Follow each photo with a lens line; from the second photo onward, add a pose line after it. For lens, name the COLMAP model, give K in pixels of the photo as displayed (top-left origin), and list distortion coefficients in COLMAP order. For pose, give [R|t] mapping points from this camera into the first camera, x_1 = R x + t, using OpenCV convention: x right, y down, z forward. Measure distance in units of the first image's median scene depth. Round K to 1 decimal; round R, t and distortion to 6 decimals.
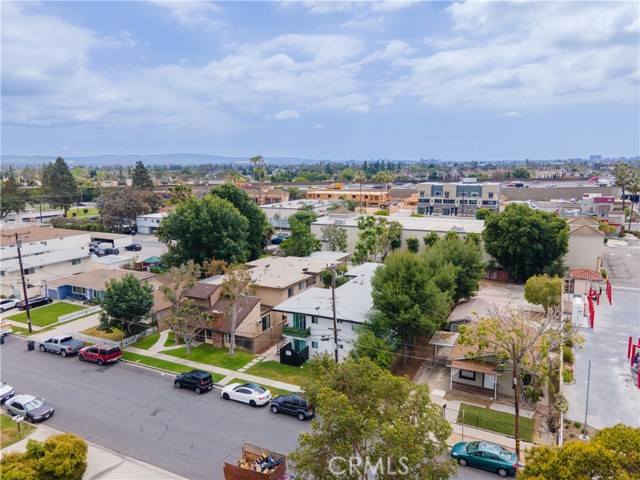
lens RADIAL K [[465.7, 0, 320.0], [0, 465.7, 240.0], [0, 0, 1]] dist [0.037608, 0.005846]
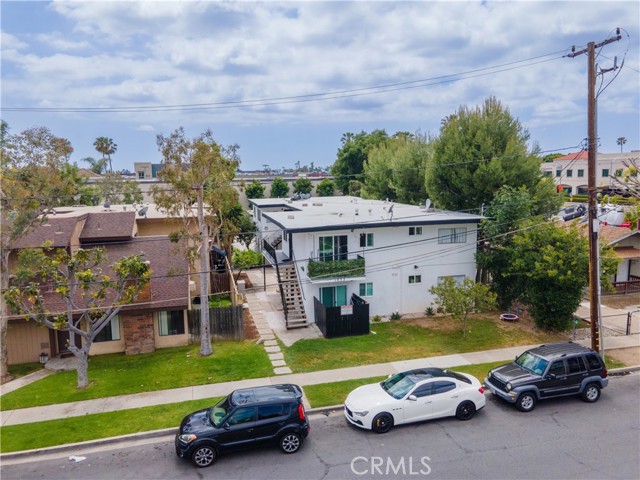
lens RADIAL K [[471.6, 0, 320.0], [0, 471.6, 240.0], [0, 0, 1]] dist [0.038081, 0.004636]
pose [[0.751884, -0.099044, 0.651813, -0.270555], [0.119155, 0.992785, 0.013406, 0.111491], [-0.648438, 0.067587, 0.758261, 0.447868]]
